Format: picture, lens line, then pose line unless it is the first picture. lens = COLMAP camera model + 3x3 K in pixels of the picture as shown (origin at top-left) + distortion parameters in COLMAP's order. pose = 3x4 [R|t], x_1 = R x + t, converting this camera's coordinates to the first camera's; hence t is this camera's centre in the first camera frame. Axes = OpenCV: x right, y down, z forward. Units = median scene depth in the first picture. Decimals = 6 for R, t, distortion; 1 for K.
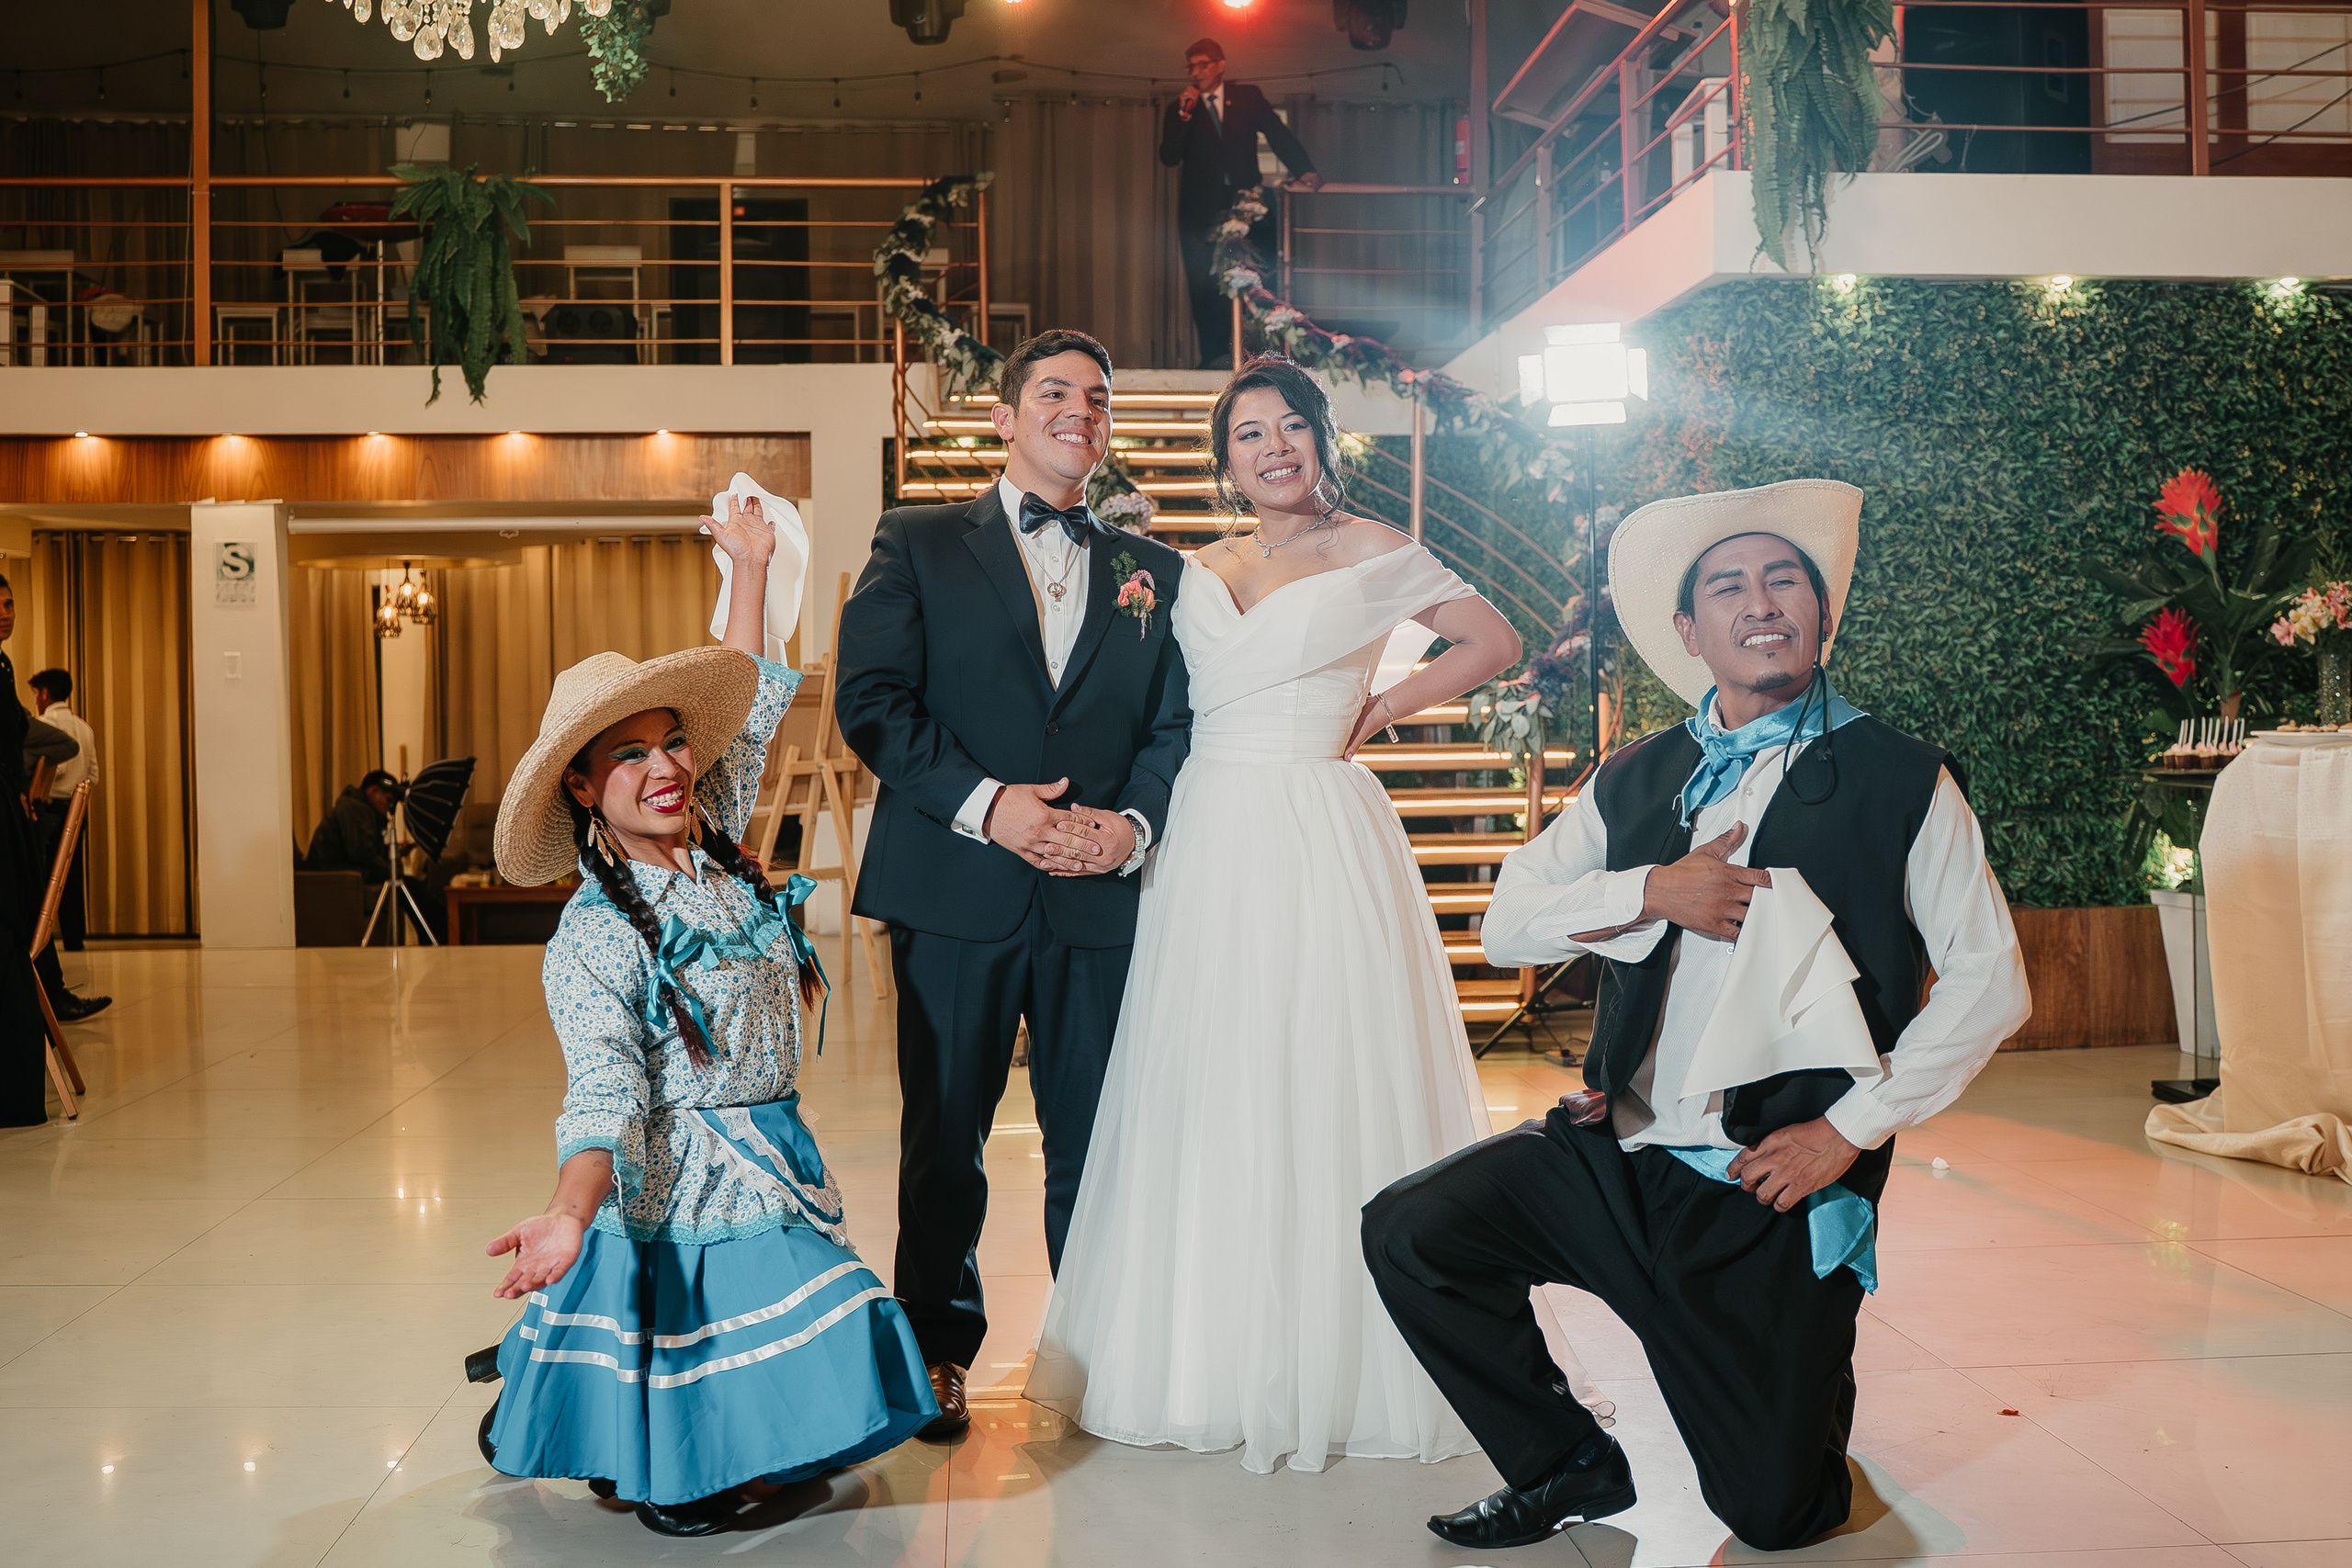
lens RADIAL K [[1945.4, 0, 1083.1], [0, 1945.4, 816.2], [0, 0, 1]] dist [-0.049848, 0.005982]
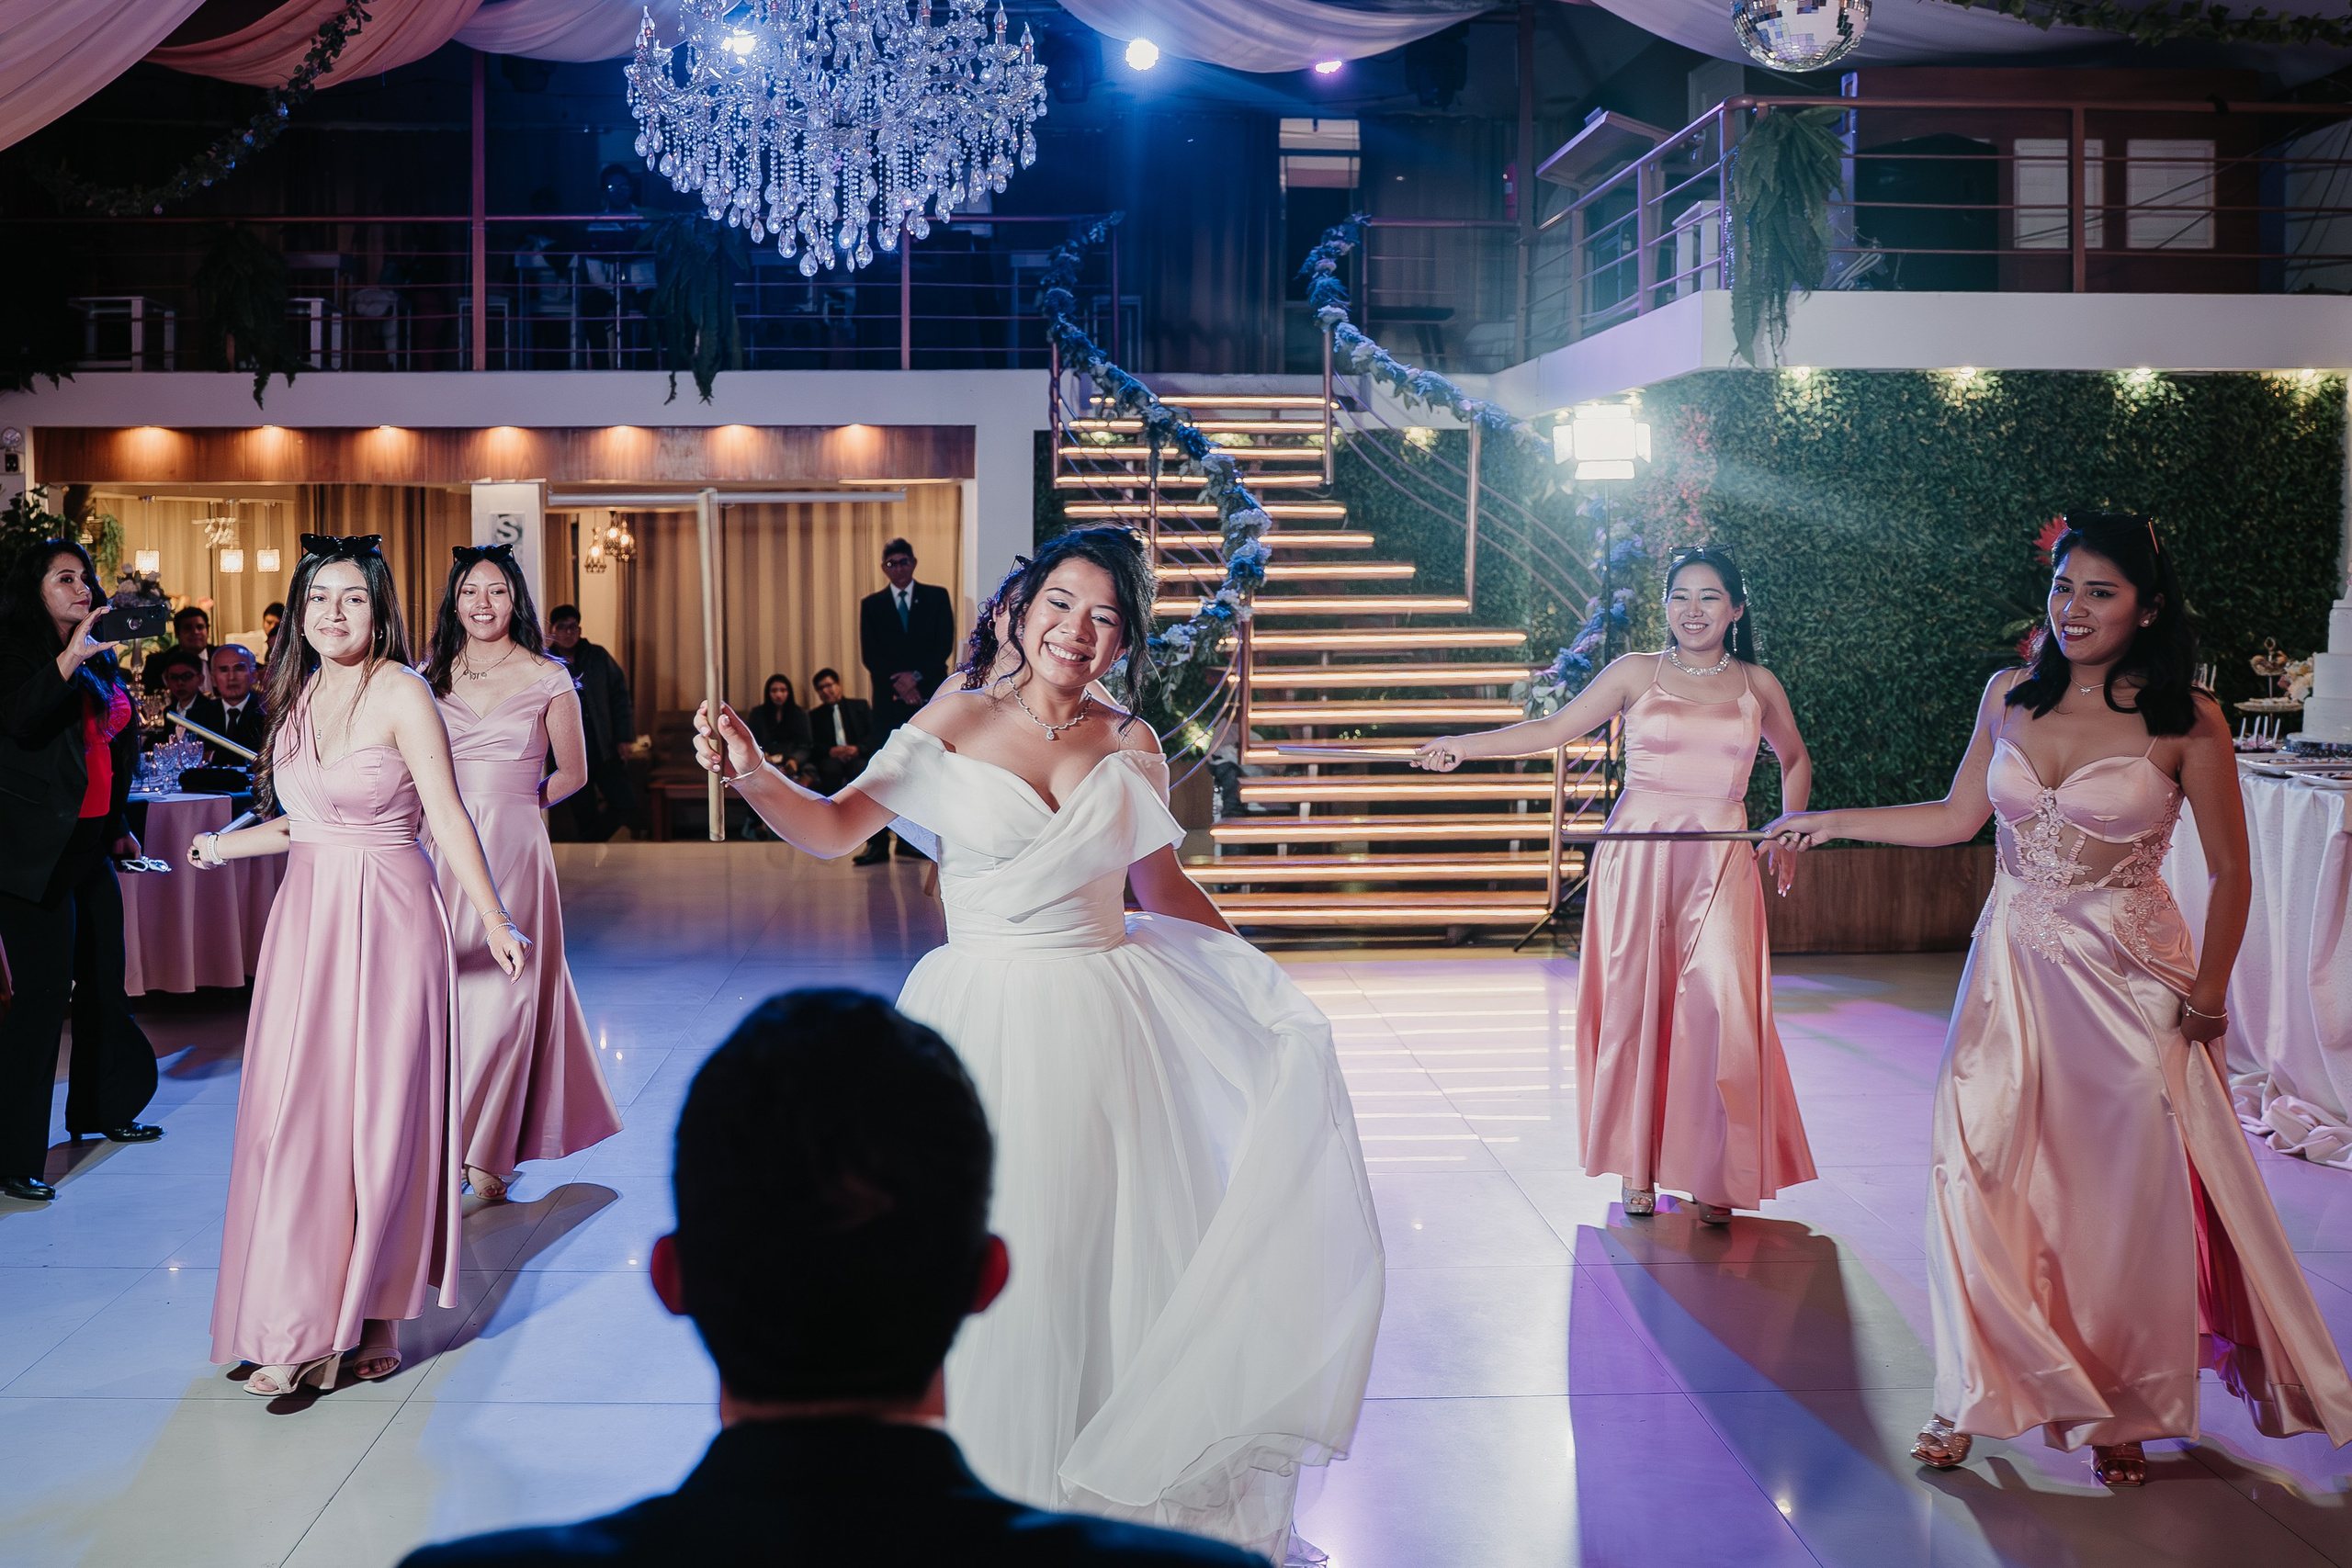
lens RADIAL K [[1970.8, 0, 1095.6], [0, 1970.8, 694.3], [0, 0, 1]] dist [-0.016033, -0.005223]
pose [[0.999941, 0.006943, -0.008399, -0.077979], [-0.006776, 0.999780, 0.019832, -0.078755], [0.008535, -0.019774, 0.999768, -0.363563]]
